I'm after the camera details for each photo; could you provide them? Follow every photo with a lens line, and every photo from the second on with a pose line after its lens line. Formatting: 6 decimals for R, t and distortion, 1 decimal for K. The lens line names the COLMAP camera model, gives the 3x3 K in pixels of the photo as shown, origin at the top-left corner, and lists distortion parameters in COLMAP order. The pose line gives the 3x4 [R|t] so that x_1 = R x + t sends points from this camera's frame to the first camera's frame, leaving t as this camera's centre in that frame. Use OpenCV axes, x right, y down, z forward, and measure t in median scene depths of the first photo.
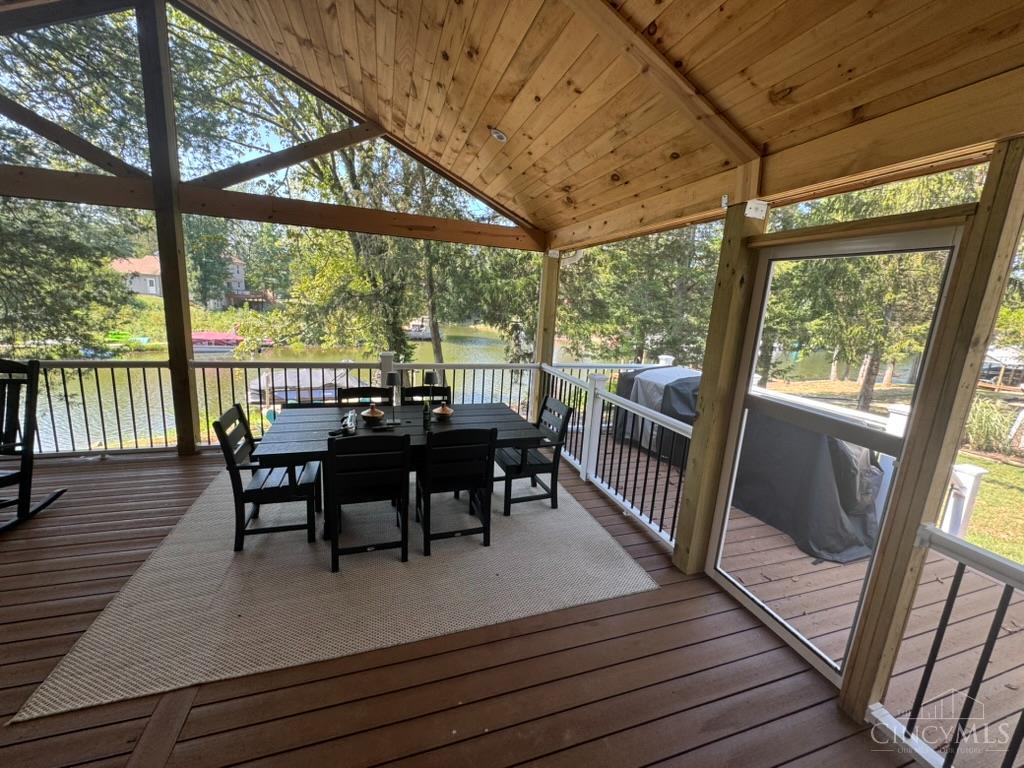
lens RADIAL K [[408.6, 0, 512.0], [0, 408.6, 384.0], [0, 0, 1]] dist [0.000218, 0.000173]
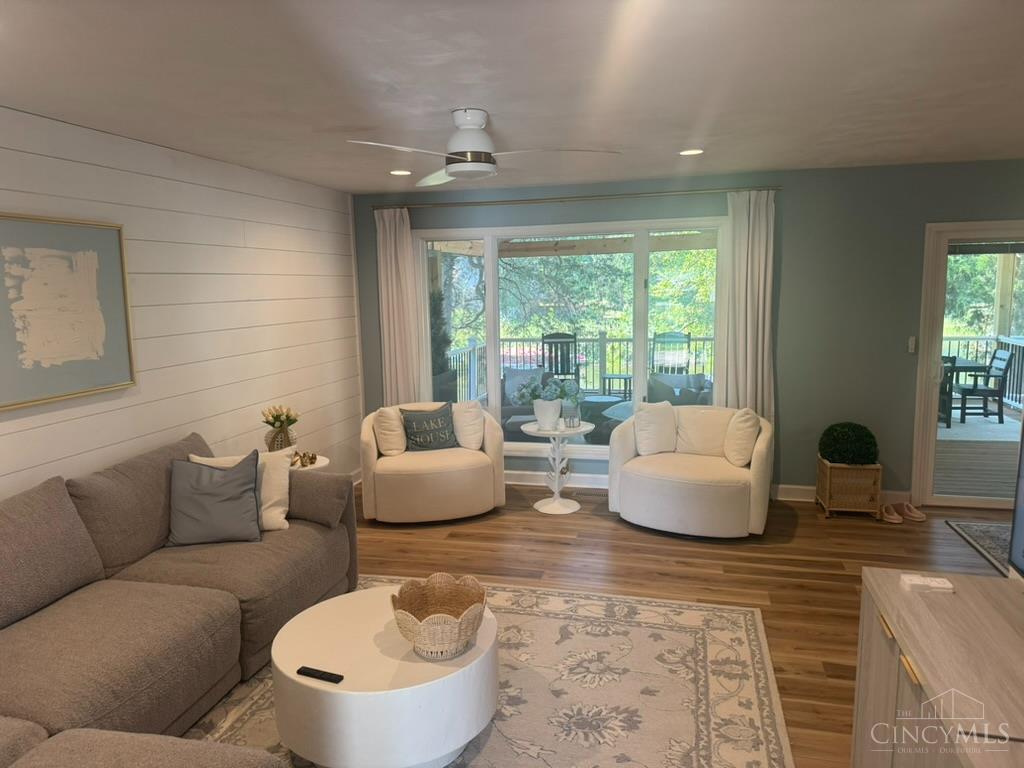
lens RADIAL K [[716.7, 0, 512.0], [0, 716.7, 384.0], [0, 0, 1]] dist [0.000839, 0.000267]
pose [[0.838632, -0.000514, -0.544698, 0.022559], [-0.039978, 0.997244, -0.062493, 0.269795], [0.543229, 0.074185, 0.836300, -1.445325]]
